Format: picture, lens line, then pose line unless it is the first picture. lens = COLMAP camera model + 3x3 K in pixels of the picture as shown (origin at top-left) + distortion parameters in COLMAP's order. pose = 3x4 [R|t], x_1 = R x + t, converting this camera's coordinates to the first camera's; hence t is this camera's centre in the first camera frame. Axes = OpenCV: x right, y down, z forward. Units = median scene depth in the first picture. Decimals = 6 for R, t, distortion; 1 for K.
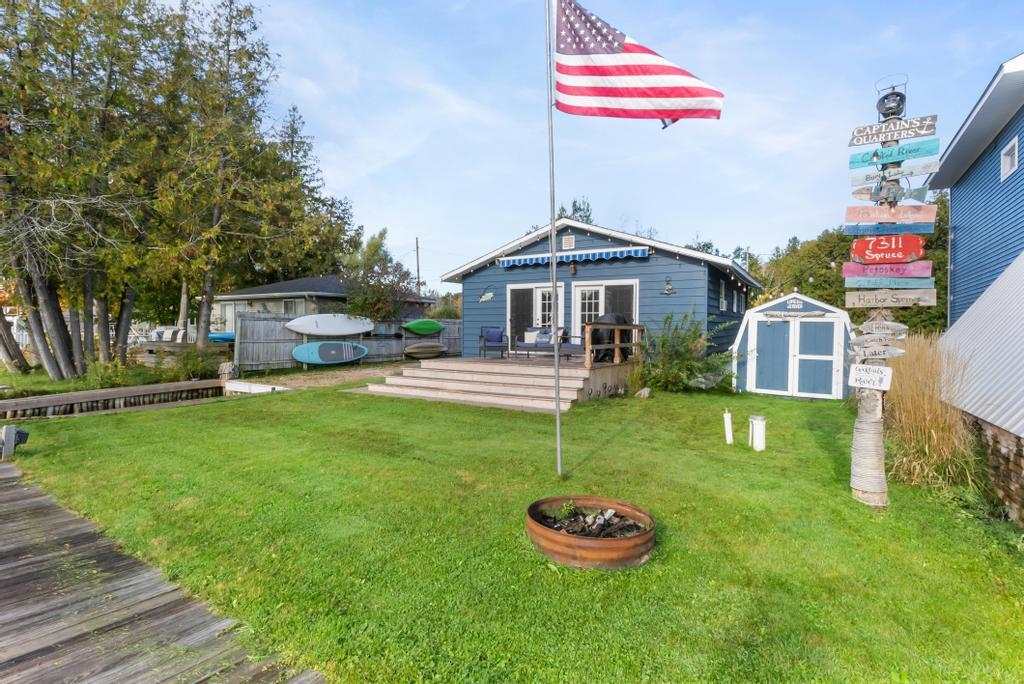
lens RADIAL K [[489.3, 0, 508.5], [0, 489.3, 341.6], [0, 0, 1]] dist [-0.001855, 0.002088]
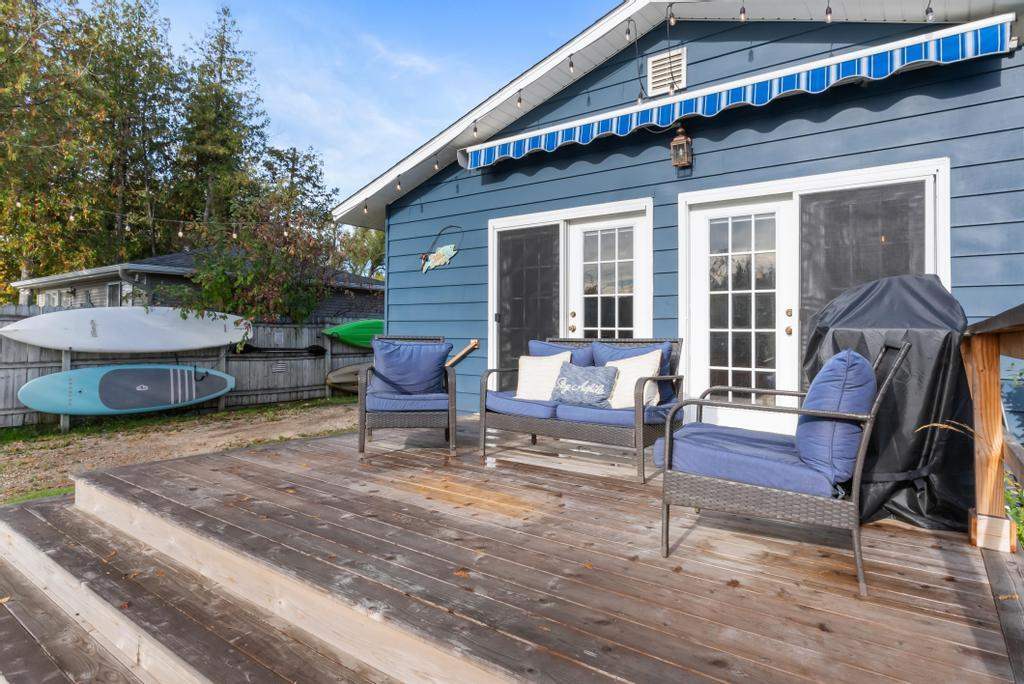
lens RADIAL K [[585.5, 0, 516.2], [0, 585.5, 337.0], [0, 0, 1]] dist [-0.002449, 0.000296]
pose [[0.997755, 0.000347, -0.066975, 0.045459], [-0.001735, 0.999785, -0.020675, -0.019851], [0.066953, 0.020745, 0.997540, 0.555531]]
